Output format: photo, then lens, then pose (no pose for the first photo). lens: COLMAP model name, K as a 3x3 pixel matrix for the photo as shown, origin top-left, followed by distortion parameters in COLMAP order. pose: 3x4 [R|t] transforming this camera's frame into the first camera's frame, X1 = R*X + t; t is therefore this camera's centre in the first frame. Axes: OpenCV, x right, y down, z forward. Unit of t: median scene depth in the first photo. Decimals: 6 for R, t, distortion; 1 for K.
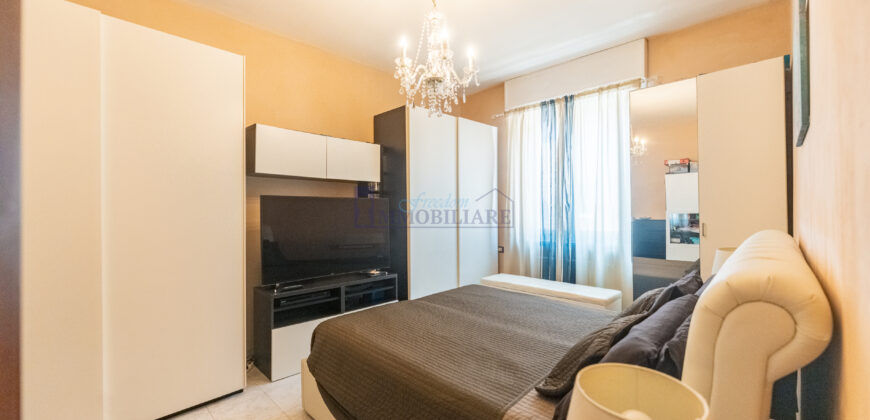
lens RADIAL K [[345.7, 0, 437.6], [0, 345.7, 218.0], [0, 0, 1]] dist [0.000023, -0.000233]
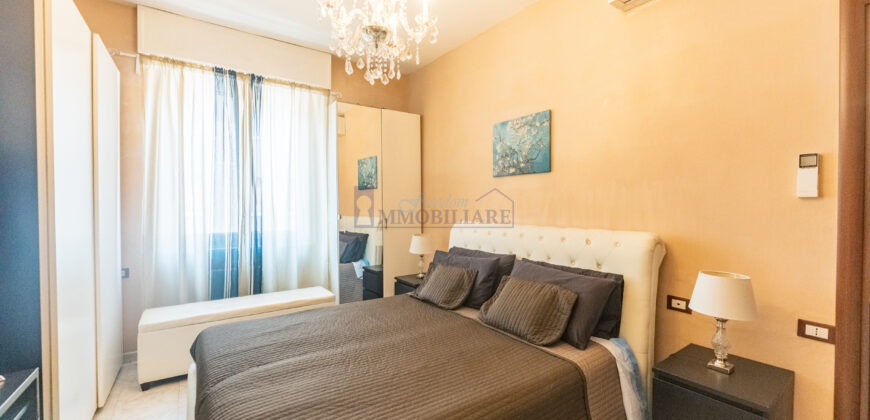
lens RADIAL K [[345.7, 0, 437.6], [0, 345.7, 218.0], [0, 0, 1]] dist [0.000023, -0.000233]
pose [[0.179131, -0.024373, 0.983523, -0.383437], [0.019590, 0.999583, 0.021203, -0.011408], [-0.983630, 0.015469, 0.179534, 0.408397]]
